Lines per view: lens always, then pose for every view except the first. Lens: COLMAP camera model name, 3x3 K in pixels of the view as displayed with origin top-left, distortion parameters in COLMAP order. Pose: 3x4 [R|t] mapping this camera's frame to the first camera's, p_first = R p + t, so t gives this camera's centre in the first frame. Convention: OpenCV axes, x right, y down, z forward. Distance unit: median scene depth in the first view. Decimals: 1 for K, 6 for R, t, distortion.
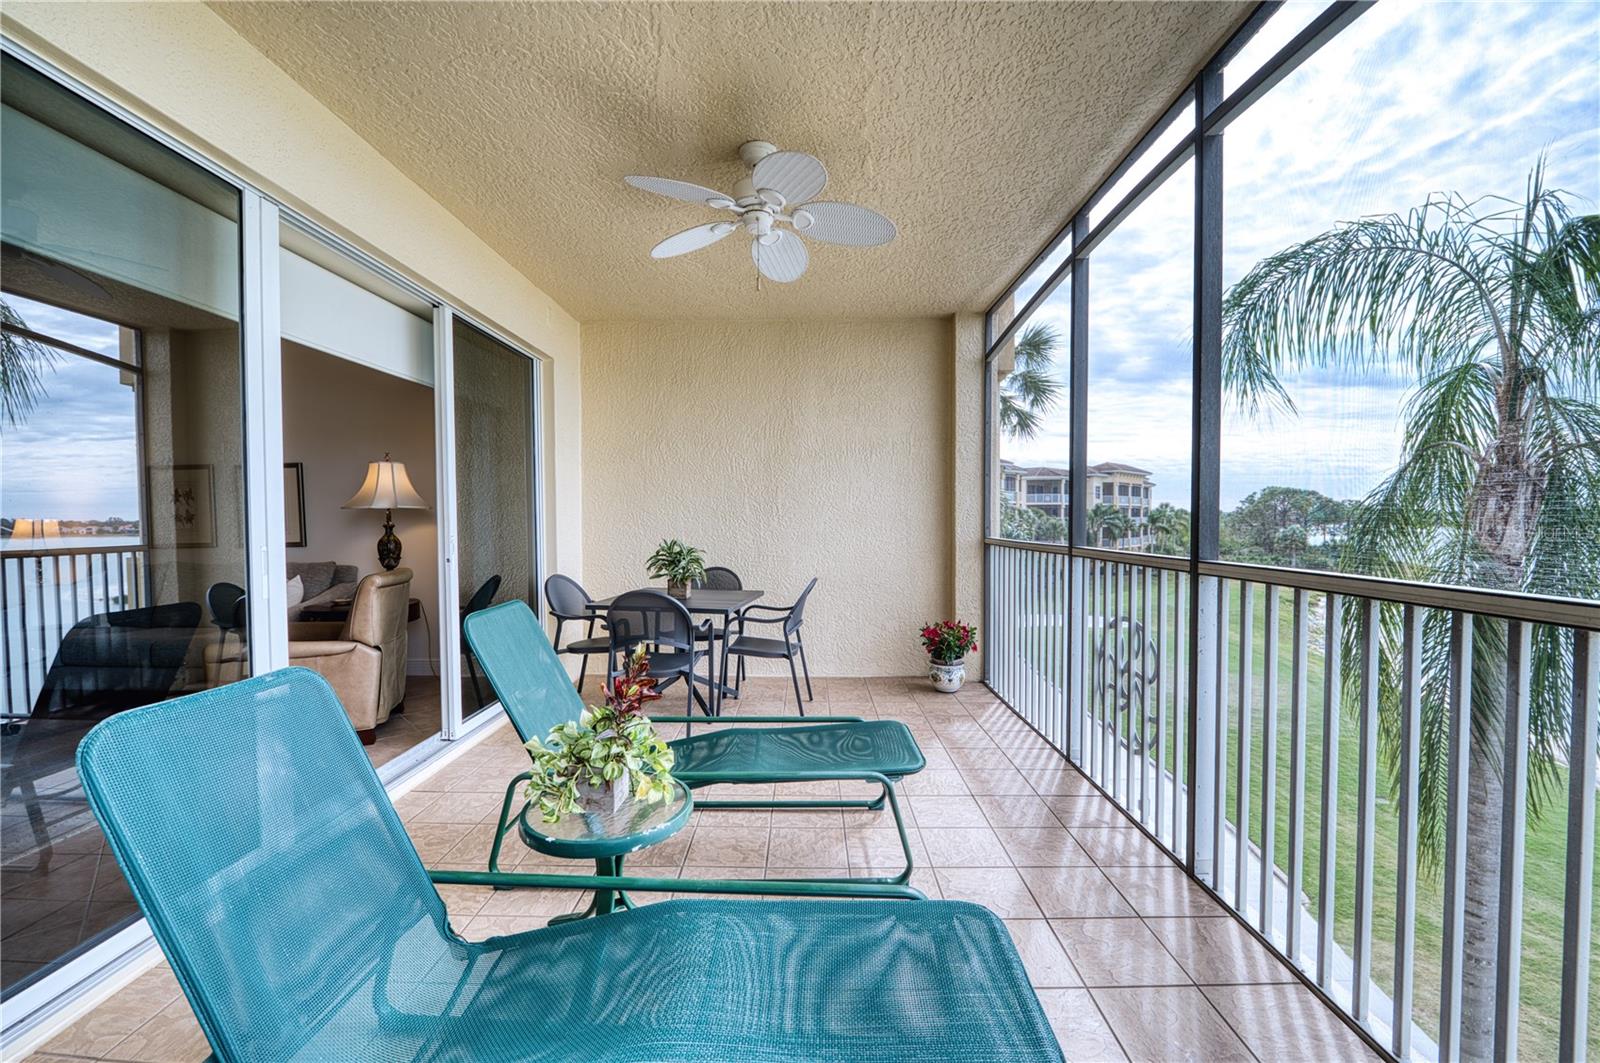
lens RADIAL K [[647.3, 0, 800.0], [0, 647.3, 531.5], [0, 0, 1]] dist [-0.018522, -0.000453]
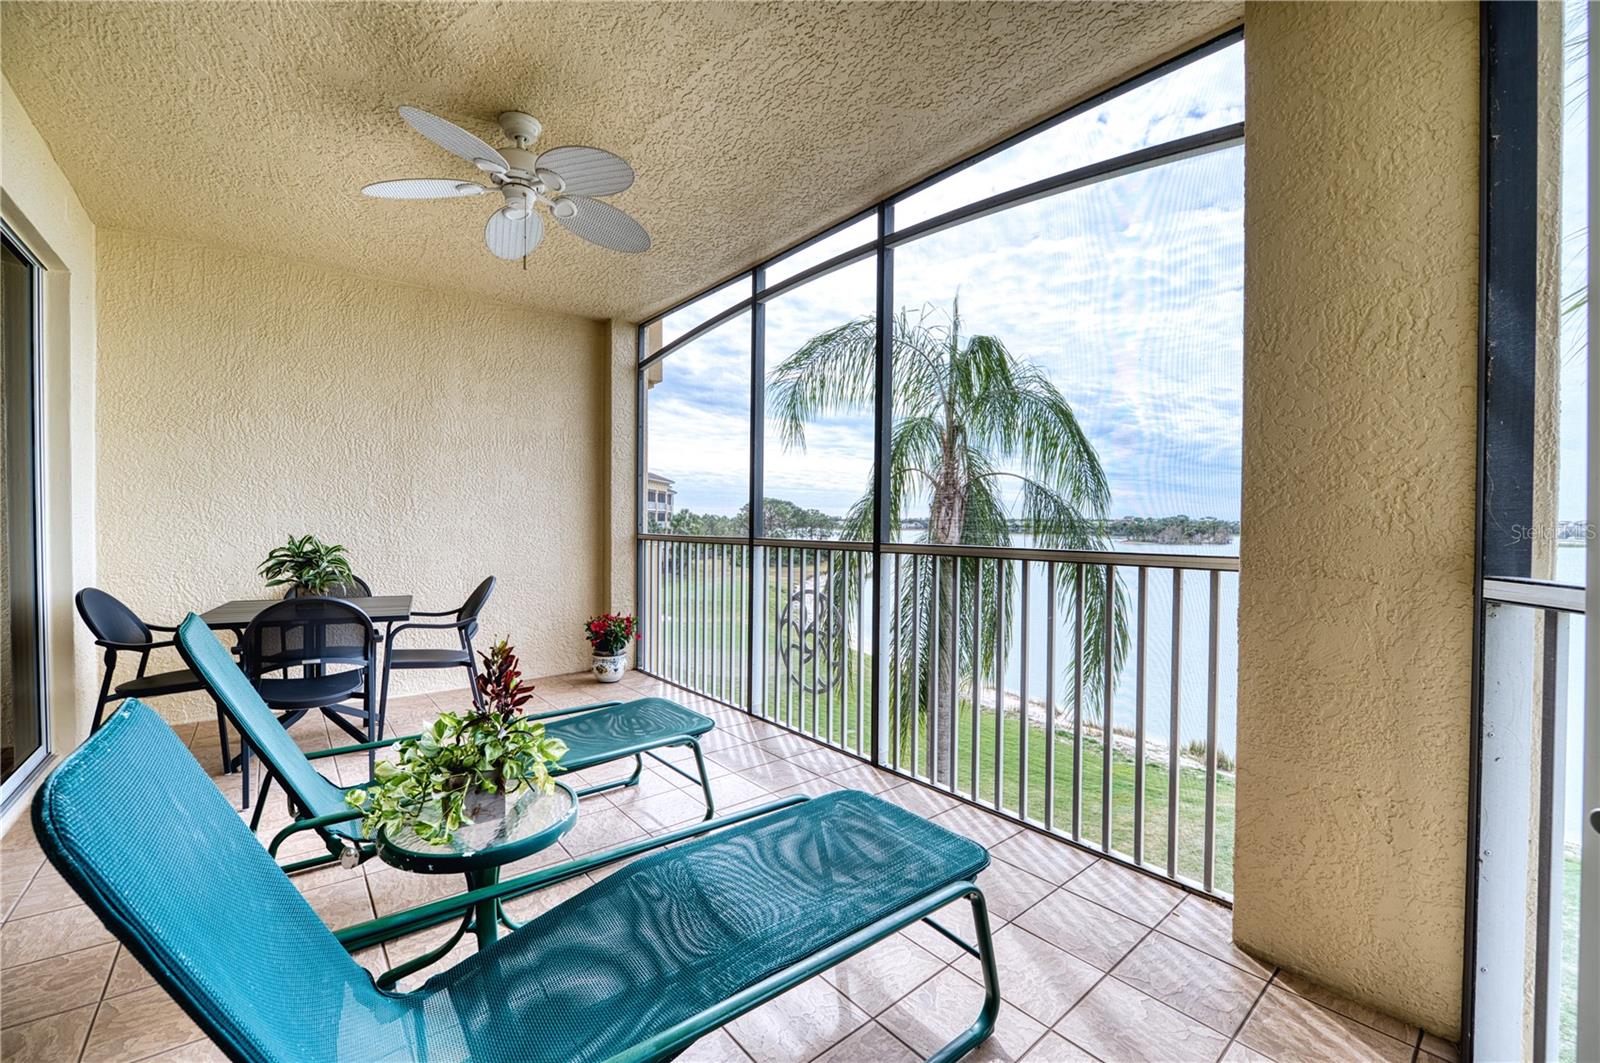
lens RADIAL K [[647.3, 0, 800.0], [0, 647.3, 531.5], [0, 0, 1]] dist [-0.018522, -0.000453]
pose [[0.767985, -0.001495, 0.640466, -0.204361], [0.005072, 0.999980, -0.003747, 0.011774], [-0.640448, 0.006126, 0.767977, 0.004919]]
